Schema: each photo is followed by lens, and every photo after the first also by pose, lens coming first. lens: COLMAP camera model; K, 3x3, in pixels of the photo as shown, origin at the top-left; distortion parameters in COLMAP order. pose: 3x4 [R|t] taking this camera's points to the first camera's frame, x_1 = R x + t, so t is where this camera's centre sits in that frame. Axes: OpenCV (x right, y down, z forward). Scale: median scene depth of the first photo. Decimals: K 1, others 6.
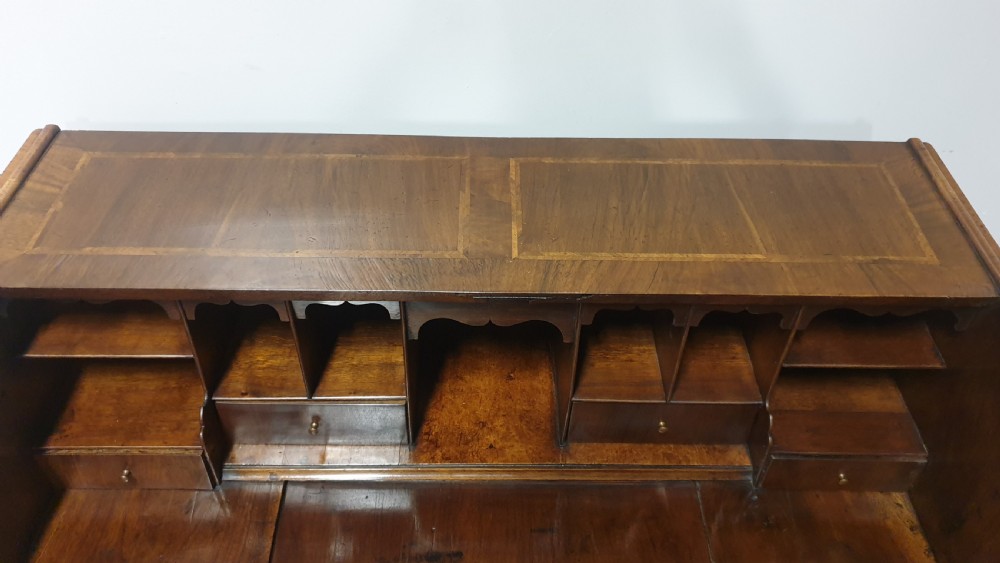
lens RADIAL K [[789.5, 0, 500.8], [0, 789.5, 289.7], [0, 0, 1]] dist [0.012789, -0.012320]
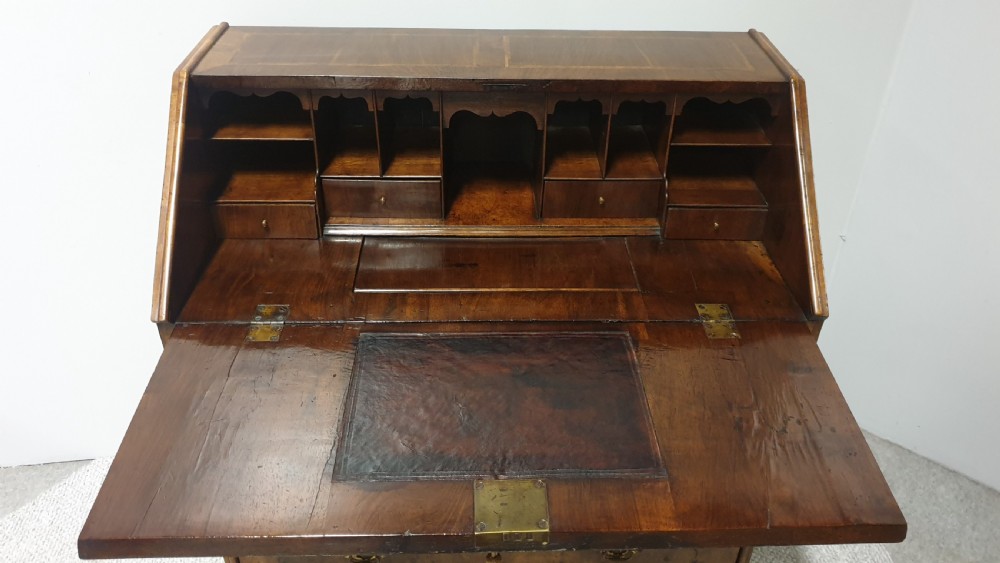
lens RADIAL K [[789.5, 0, 497.8], [0, 789.5, 309.0], [0, 0, 1]] dist [0.012789, -0.012320]
pose [[0.999856, -0.015773, 0.006331, -0.018425], [0.016537, 0.988829, -0.148133, 0.639901], [-0.003924, 0.148217, 0.988947, -0.543814]]
